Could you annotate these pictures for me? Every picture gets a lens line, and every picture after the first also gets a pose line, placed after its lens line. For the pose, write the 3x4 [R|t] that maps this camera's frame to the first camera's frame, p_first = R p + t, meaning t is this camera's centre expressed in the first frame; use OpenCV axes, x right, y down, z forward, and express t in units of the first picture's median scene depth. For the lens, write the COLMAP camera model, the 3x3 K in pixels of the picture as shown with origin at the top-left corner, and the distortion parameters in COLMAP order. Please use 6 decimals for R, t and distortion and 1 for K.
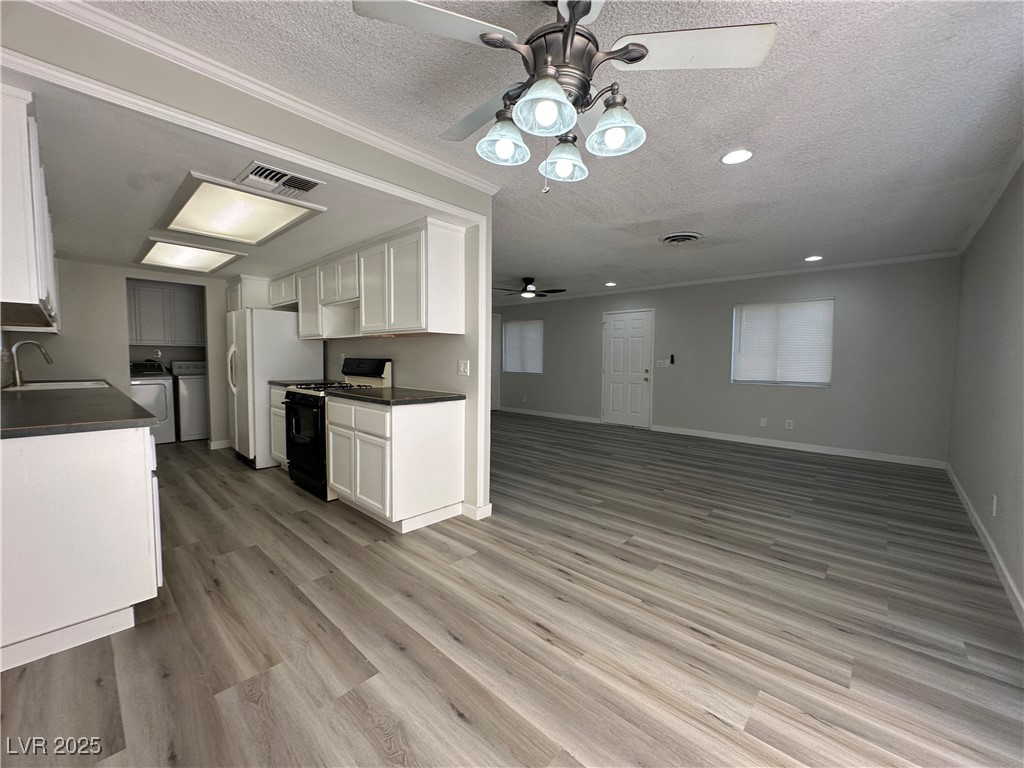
lens RADIAL K [[409.7, 0, 512.0], [0, 409.7, 384.0], [0, 0, 1]] dist [-0.002004, 0.000265]
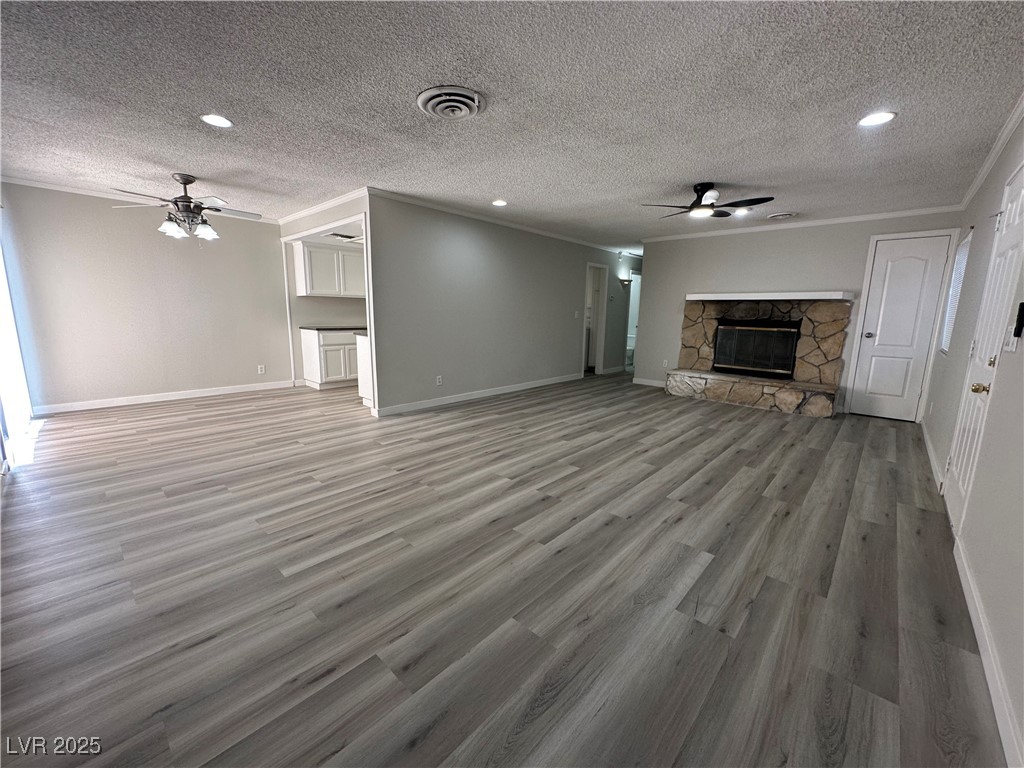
lens RADIAL K [[409.7, 0, 512.0], [0, 409.7, 384.0], [0, 0, 1]] dist [-0.002004, 0.000265]
pose [[0.004971, 0.165607, -0.986179, 1.063342], [-0.081311, 0.982993, 0.164662, -0.061855], [0.996676, 0.079369, 0.018352, 1.106329]]
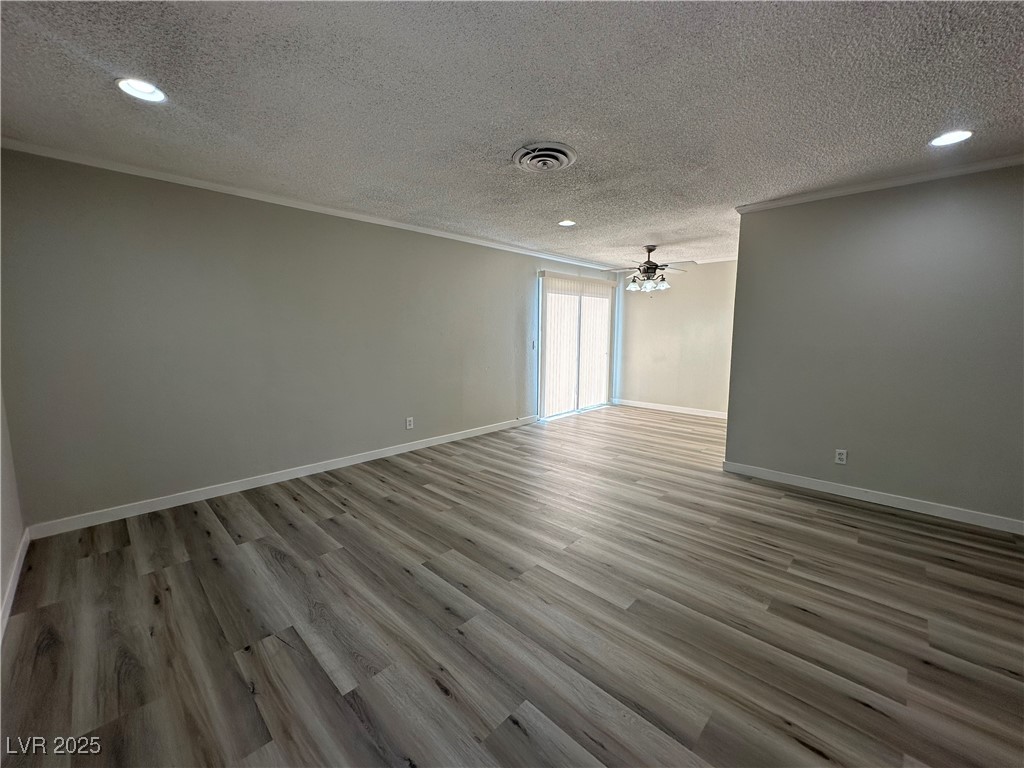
lens RADIAL K [[409.7, 0, 512.0], [0, 409.7, 384.0], [0, 0, 1]] dist [-0.002004, 0.000265]
pose [[-0.999728, -0.014272, 0.018437, 0.443777], [-0.010562, 0.982188, 0.187606, -0.131481], [-0.020786, 0.187360, -0.982071, 1.687682]]
